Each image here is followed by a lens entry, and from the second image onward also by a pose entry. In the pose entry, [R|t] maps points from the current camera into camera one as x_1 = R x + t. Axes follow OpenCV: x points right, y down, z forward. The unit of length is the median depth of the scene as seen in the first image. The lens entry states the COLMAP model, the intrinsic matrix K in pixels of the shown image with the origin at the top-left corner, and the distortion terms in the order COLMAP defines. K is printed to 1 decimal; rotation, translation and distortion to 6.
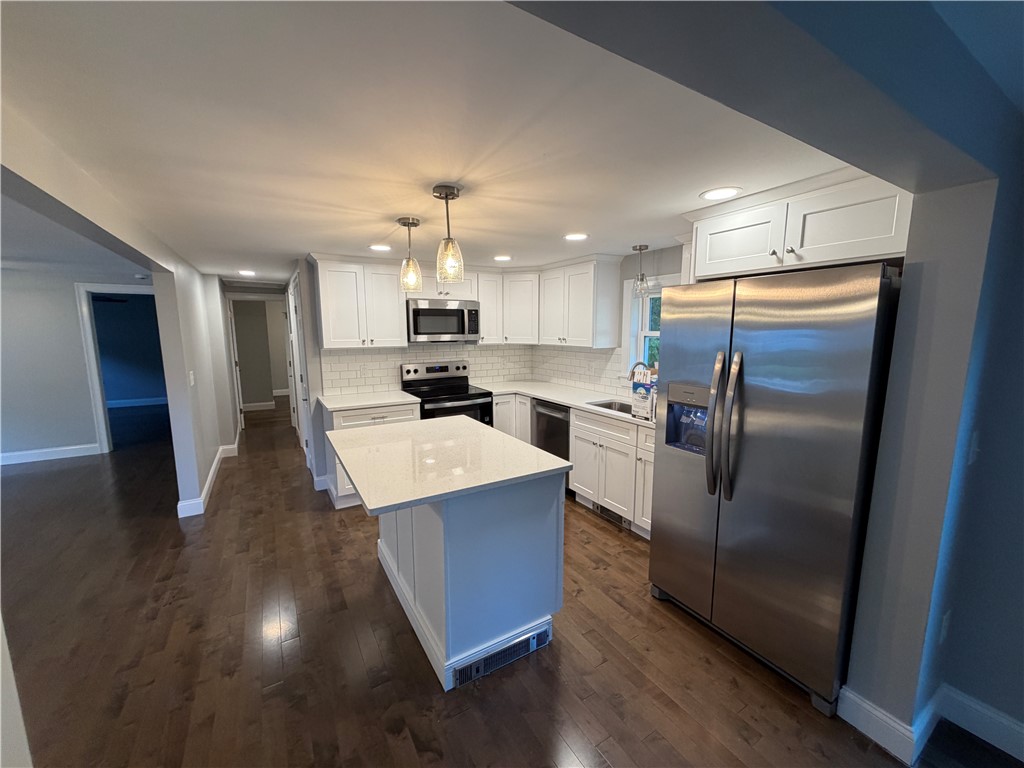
lens RADIAL K [[411.6, 0, 509.4], [0, 411.6, 385.5], [0, 0, 1]] dist [0.000333, 0.000954]
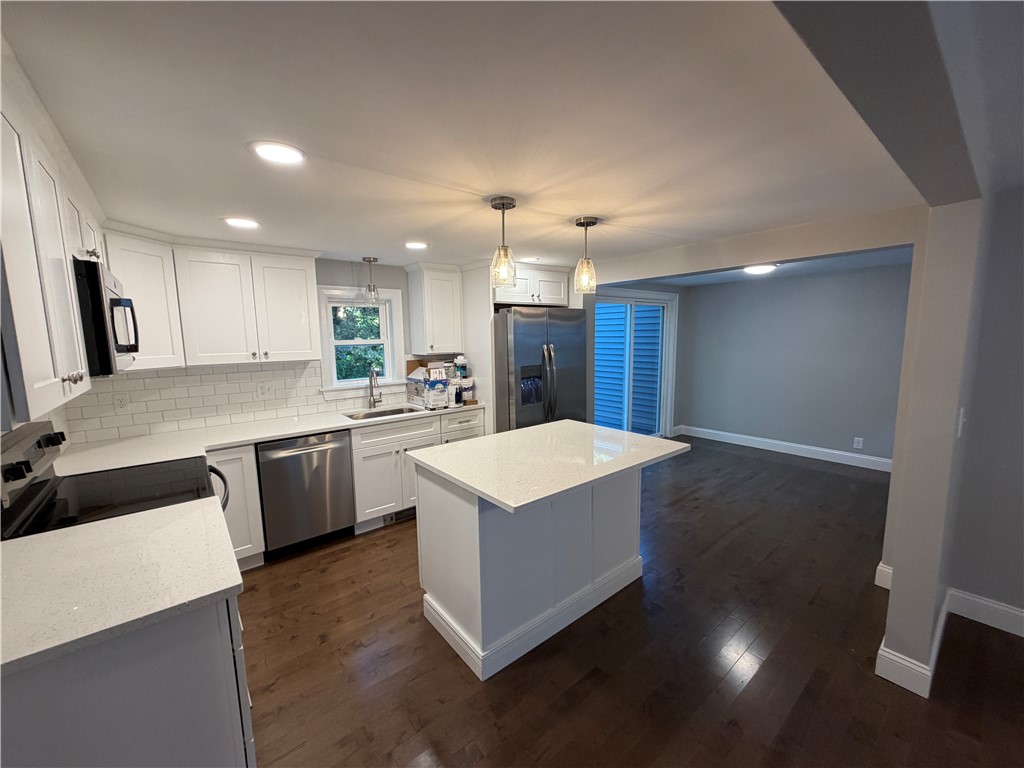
lens RADIAL K [[411.6, 0, 511.5], [0, 411.6, 384.7], [0, 0, 1]] dist [0.000333, 0.000954]
pose [[-0.152573, -0.115844, 0.981479, -0.815096], [0.156978, 0.977658, 0.139796, -0.115379], [-0.975746, 0.175400, -0.130979, 0.856807]]
